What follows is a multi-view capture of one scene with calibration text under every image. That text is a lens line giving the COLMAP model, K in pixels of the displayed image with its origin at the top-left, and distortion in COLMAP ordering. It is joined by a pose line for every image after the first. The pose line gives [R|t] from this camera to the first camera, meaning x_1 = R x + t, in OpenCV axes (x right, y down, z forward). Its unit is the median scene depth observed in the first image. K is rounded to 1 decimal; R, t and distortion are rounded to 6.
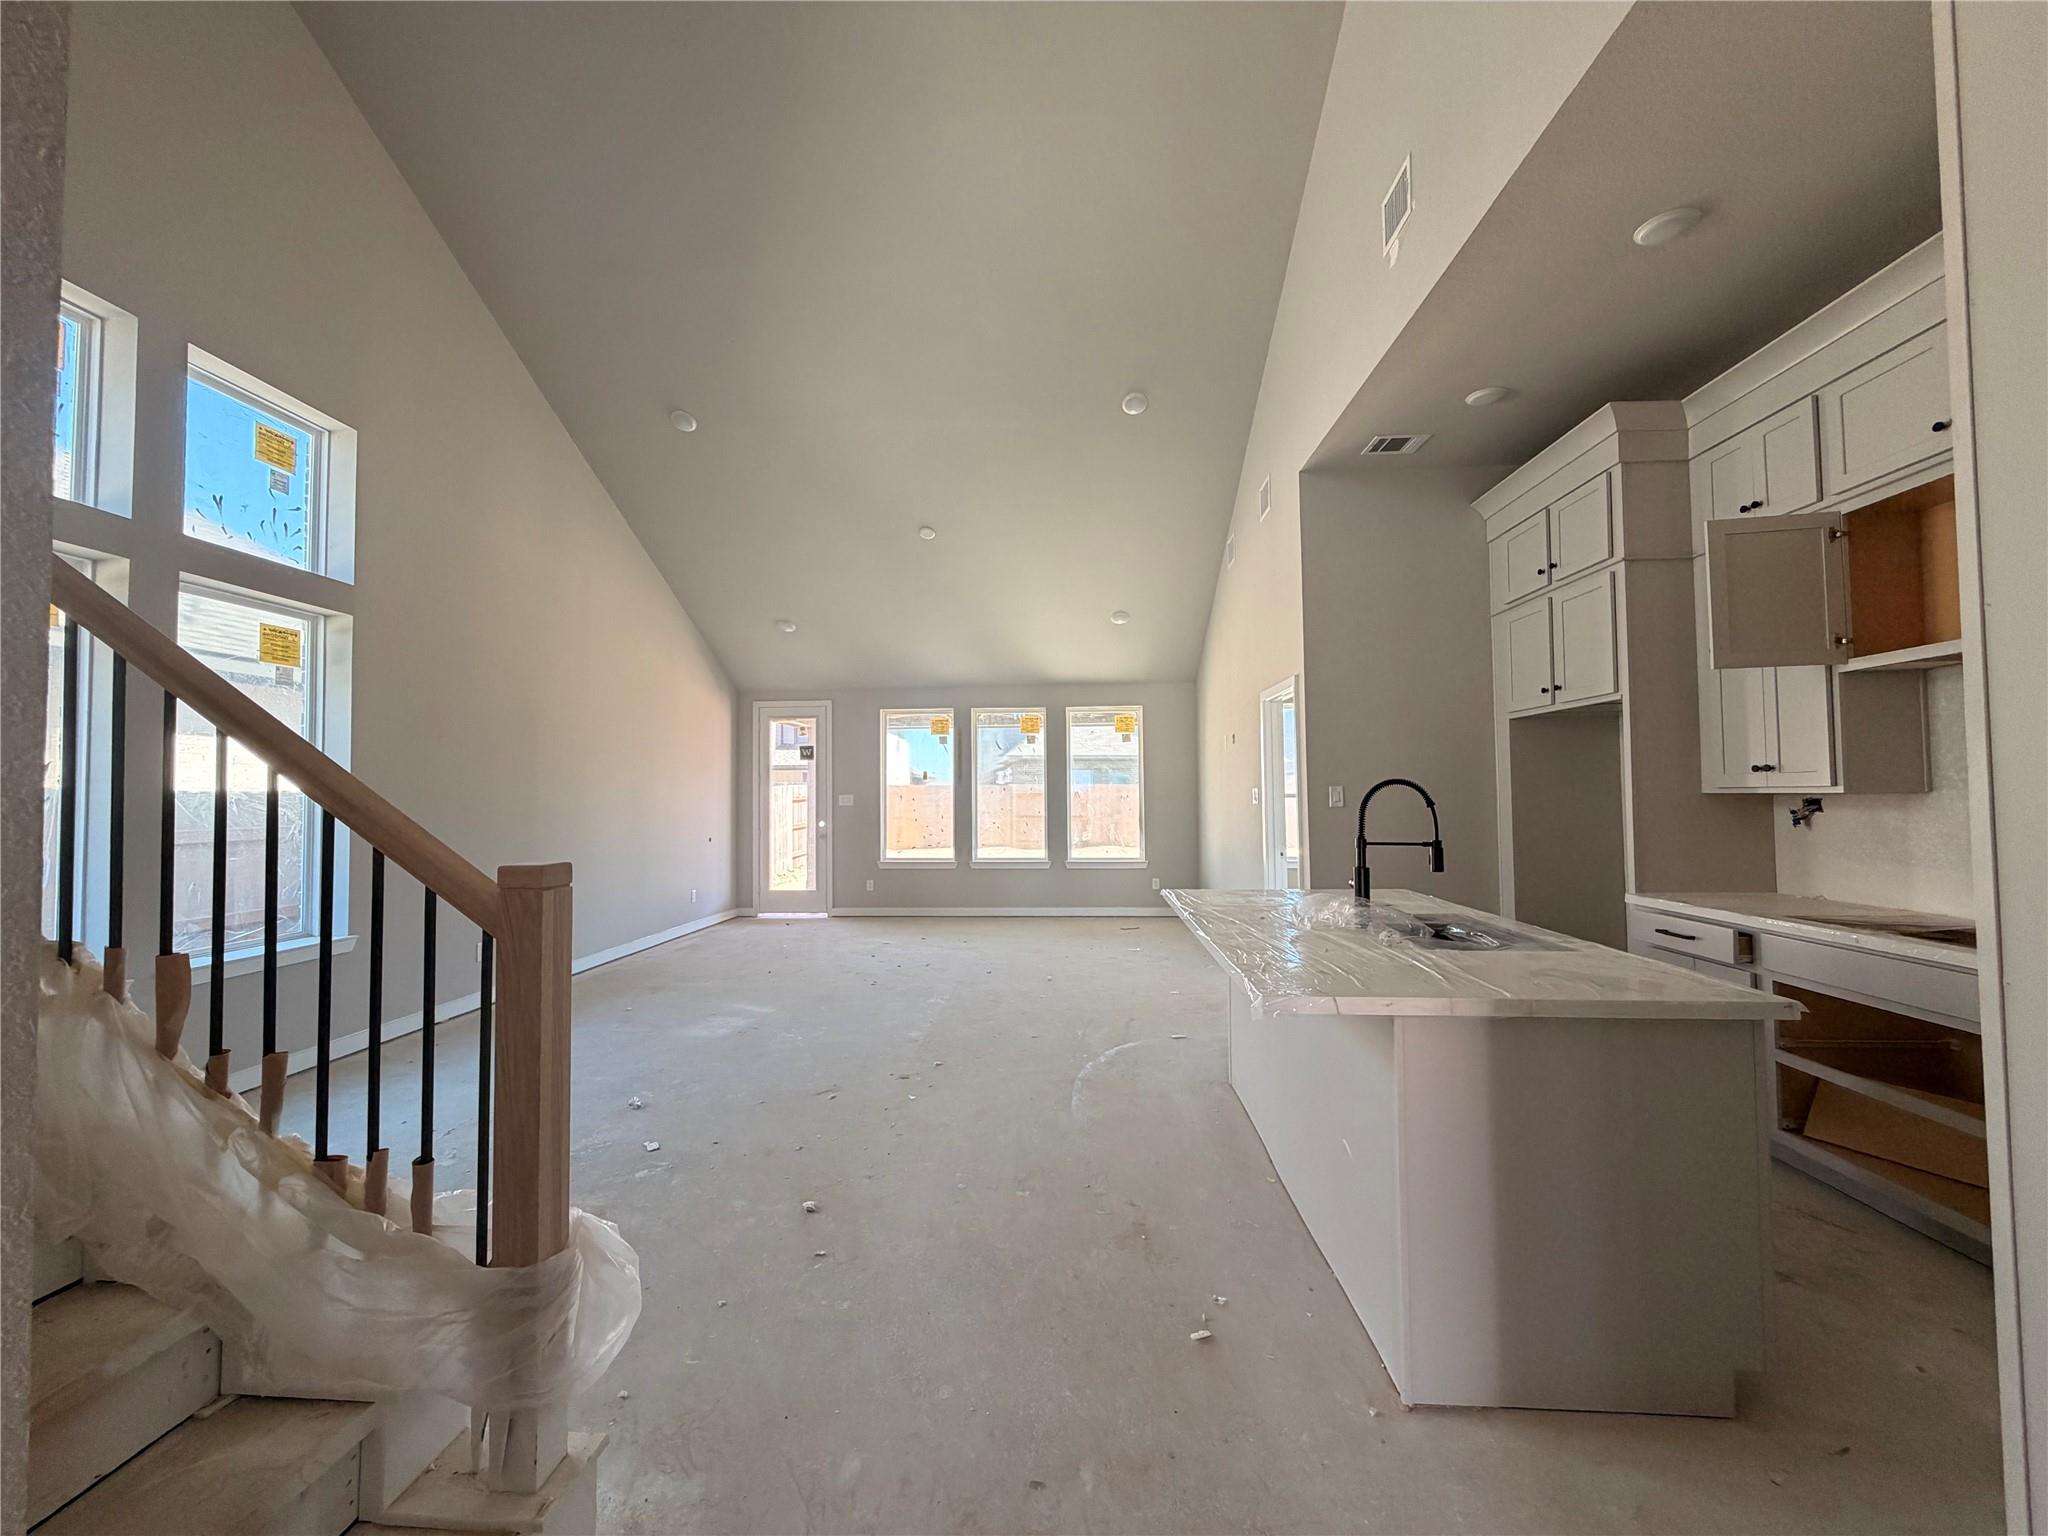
lens RADIAL K [[814.7, 0, 1024.0], [0, 814.7, 768.0], [0, 0, 1]] dist [0.000136, 0.000034]
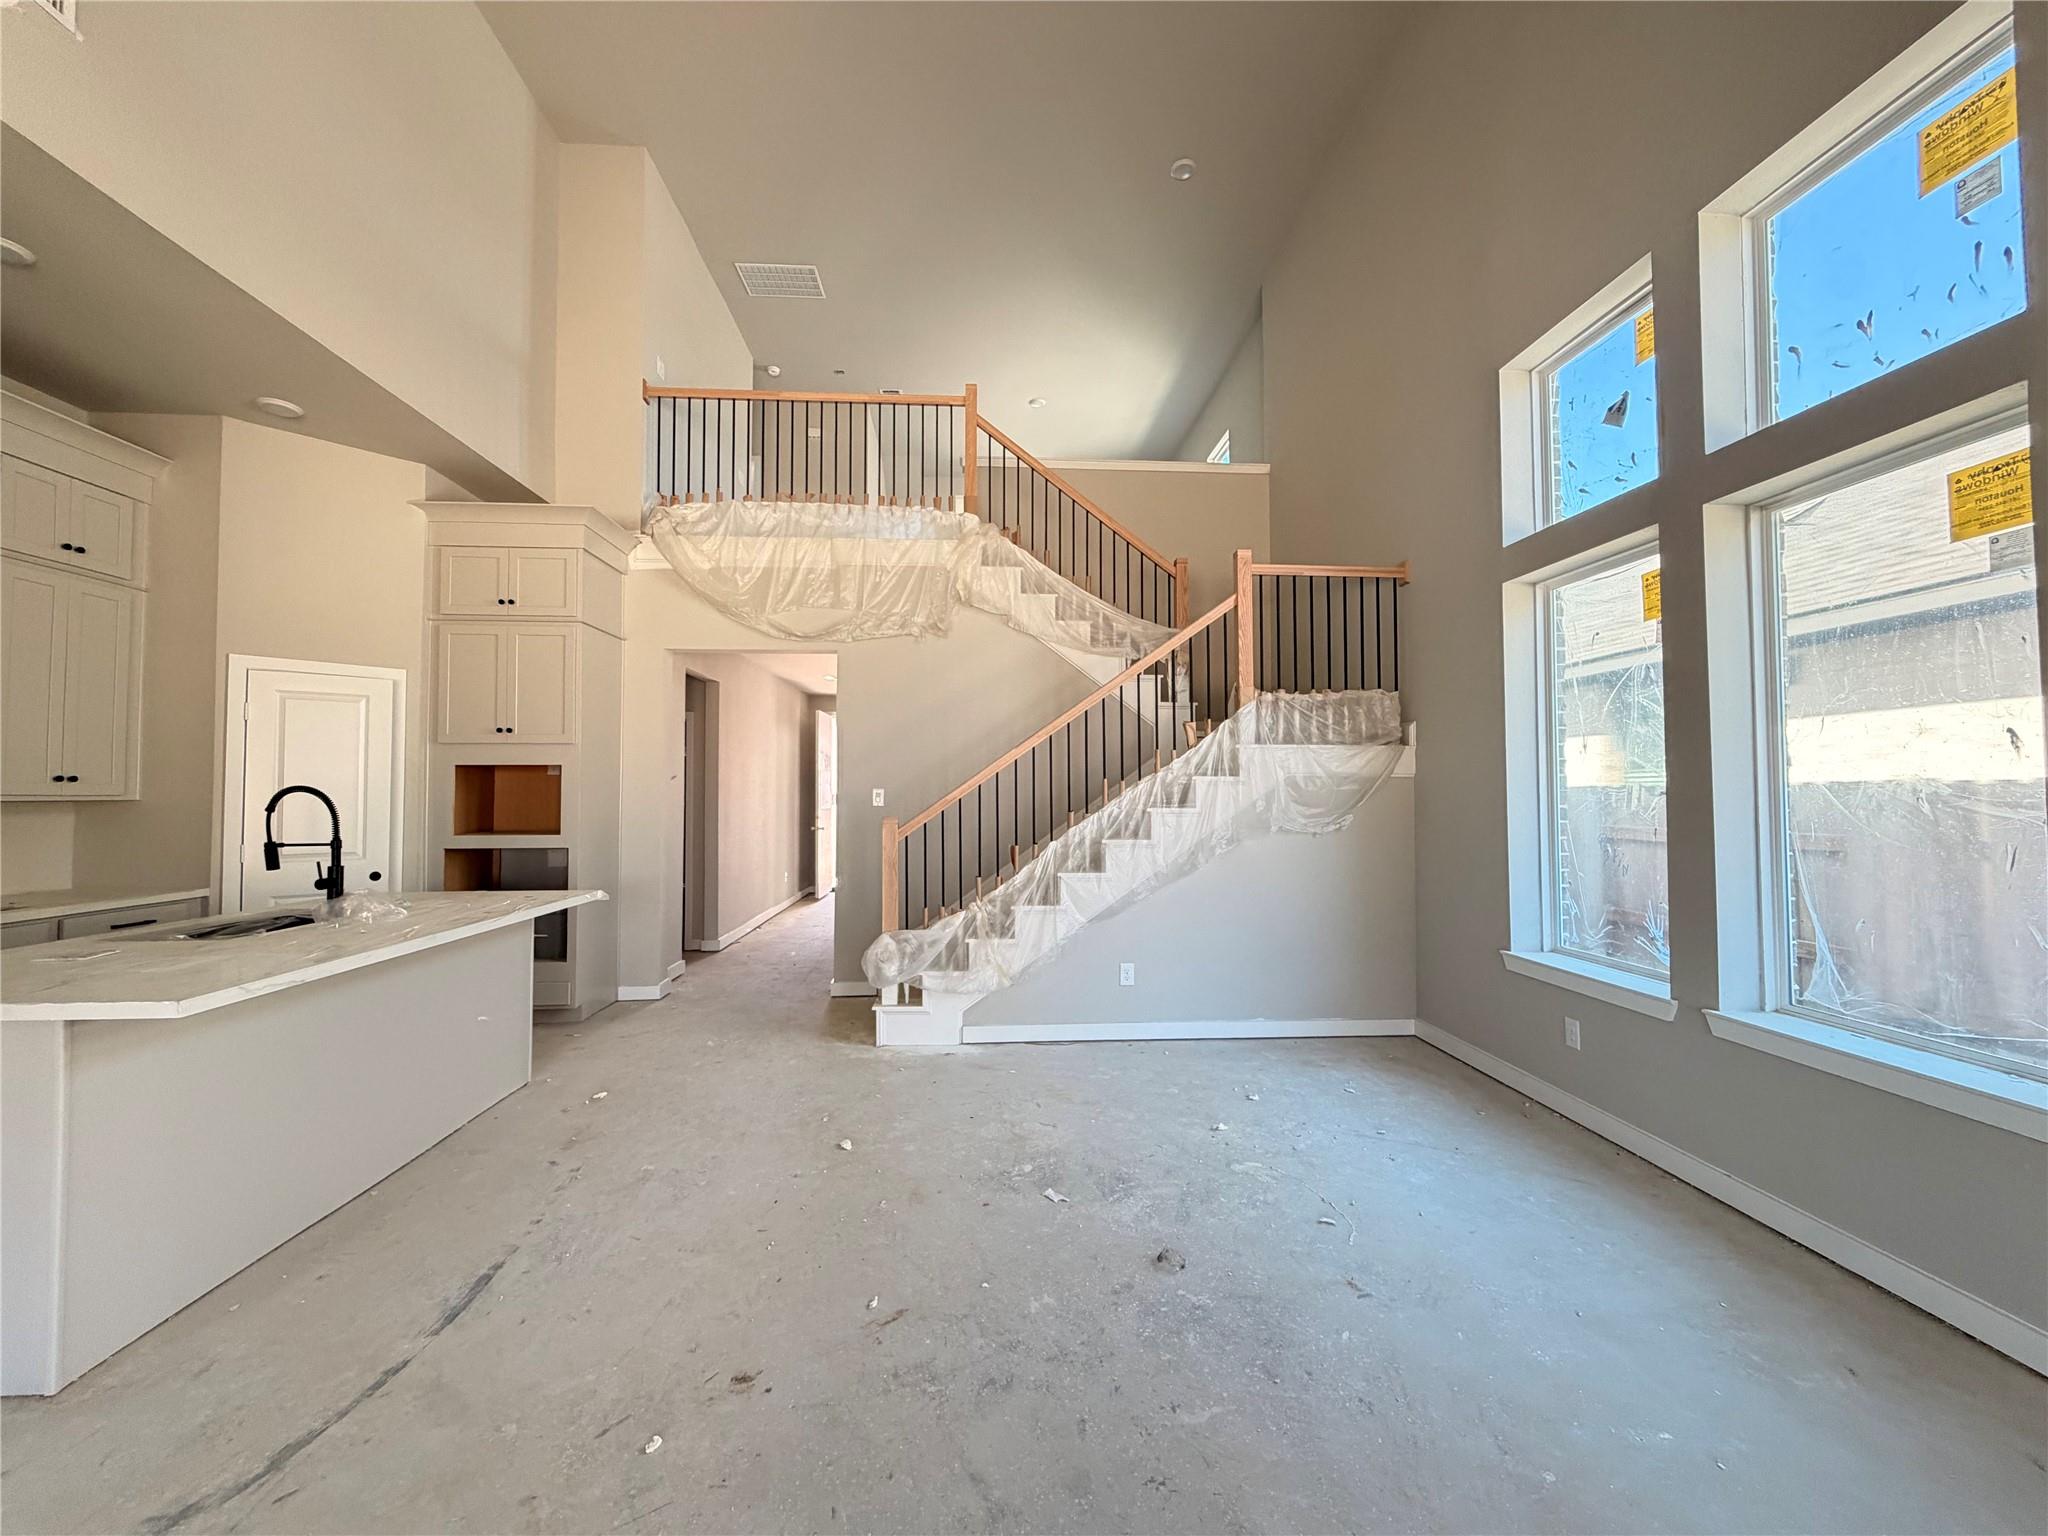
lens RADIAL K [[814.7, 0, 1024.0], [0, 814.7, 768.0], [0, 0, 1]] dist [0.000136, 0.000034]
pose [[-0.992033, 0.004682, -0.125891, -0.288909], [0.012724, 0.997923, -0.063149, 0.056331], [0.125333, -0.064248, -0.990032, 1.726770]]
